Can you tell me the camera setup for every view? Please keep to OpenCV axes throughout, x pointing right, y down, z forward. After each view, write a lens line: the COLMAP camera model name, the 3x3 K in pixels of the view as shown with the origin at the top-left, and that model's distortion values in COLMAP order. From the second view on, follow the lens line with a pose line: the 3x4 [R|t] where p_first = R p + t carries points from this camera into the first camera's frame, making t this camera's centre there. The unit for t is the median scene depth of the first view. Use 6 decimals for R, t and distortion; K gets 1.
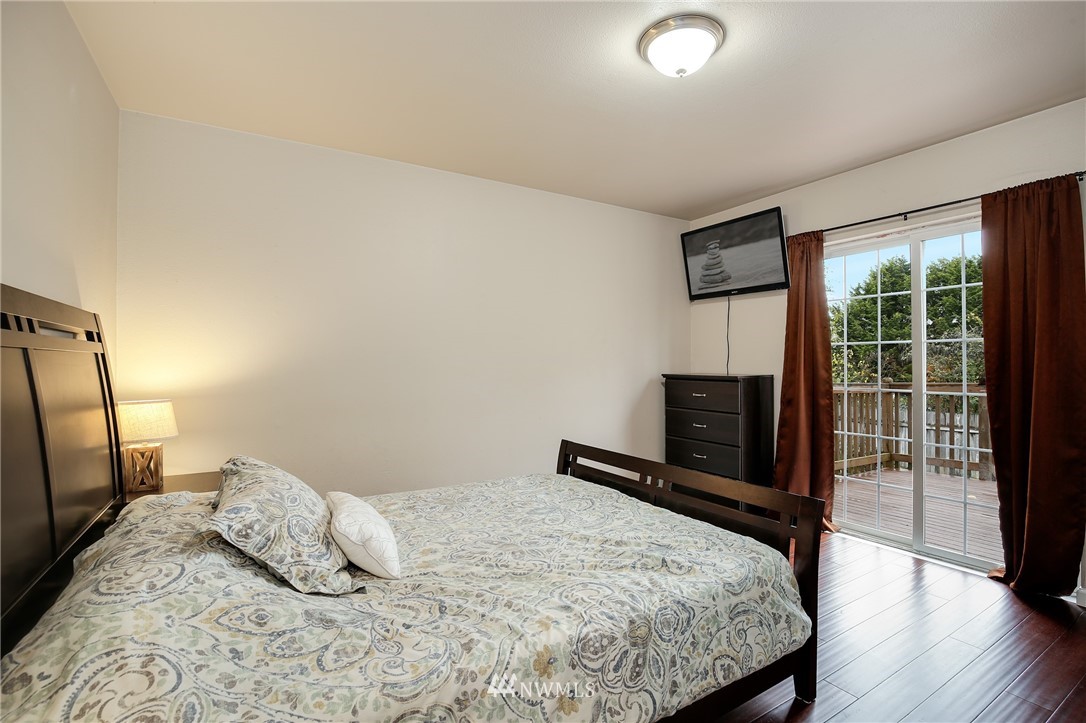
lens RADIAL K [[528.0, 0, 543.0], [0, 528.0, 361.5], [0, 0, 1]] dist [-0.036099, 0.006788]
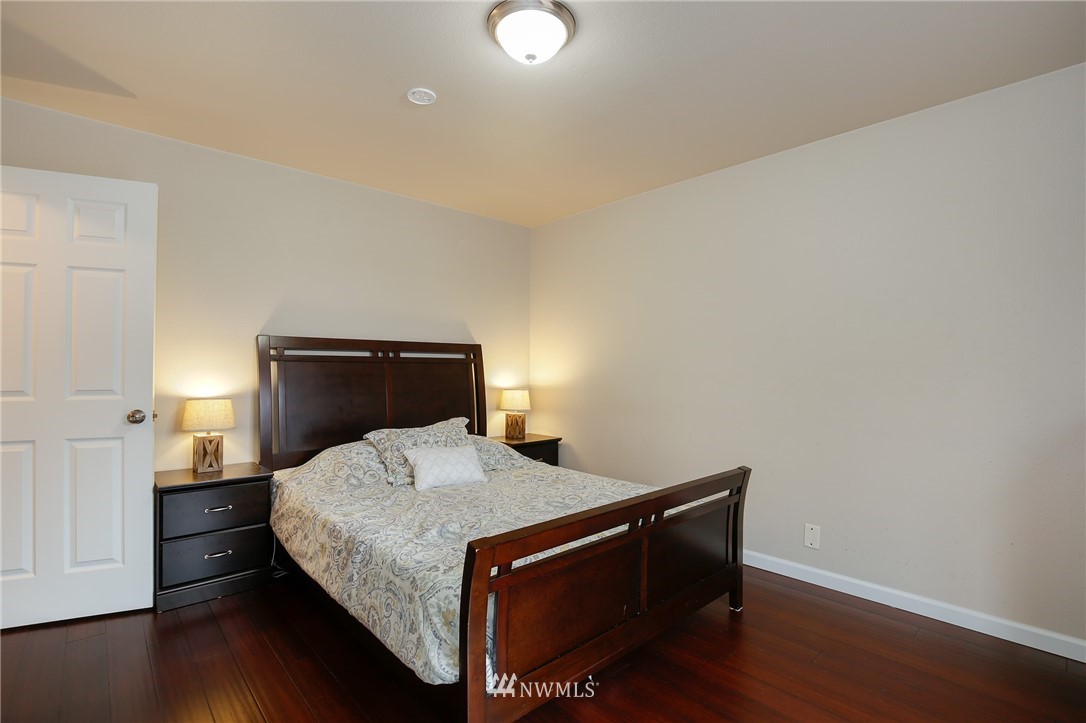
lens RADIAL K [[505.0, 0, 547.1], [0, 505.0, 362.8], [0, 0, 1]] dist [-0.029760, 0.005982]
pose [[0.214644, 0.005653, -0.976676, 1.109076], [-0.016027, 0.999869, 0.002265, -0.023806], [0.976561, 0.015167, 0.214706, 0.784782]]
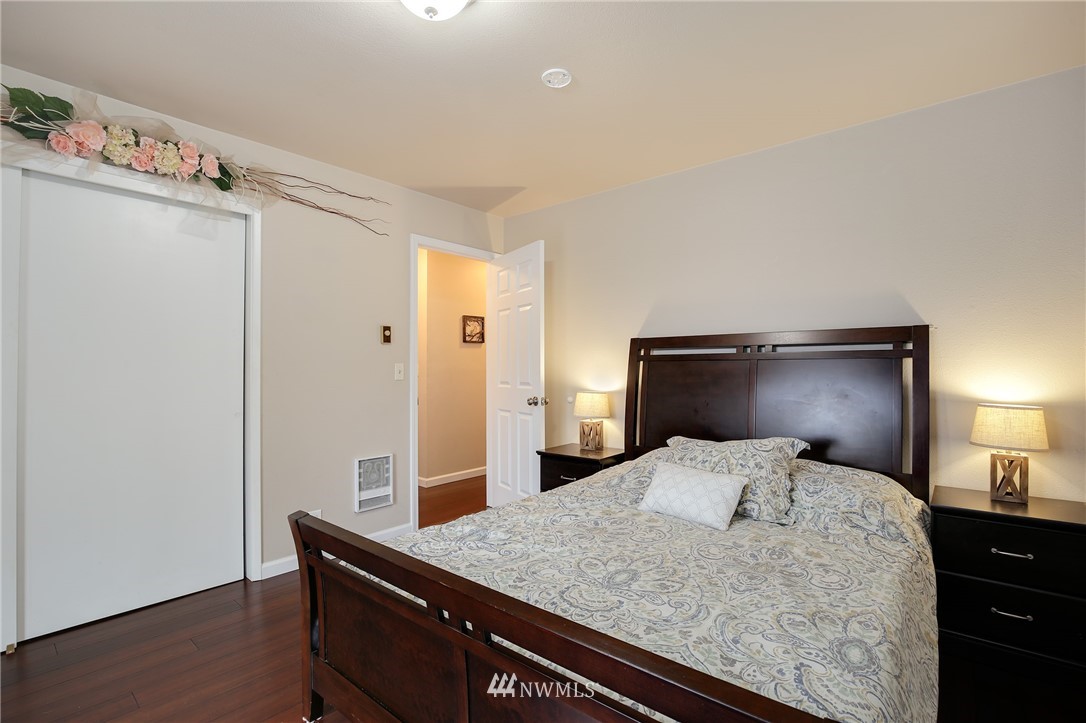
lens RADIAL K [[505.0, 0, 547.1], [0, 505.0, 362.8], [0, 0, 1]] dist [-0.029760, 0.005982]
pose [[-0.945903, 0.003331, -0.324432, 0.328603], [0.006581, 0.999939, -0.008920, 0.002680], [0.324382, -0.010573, -0.945867, 1.698307]]
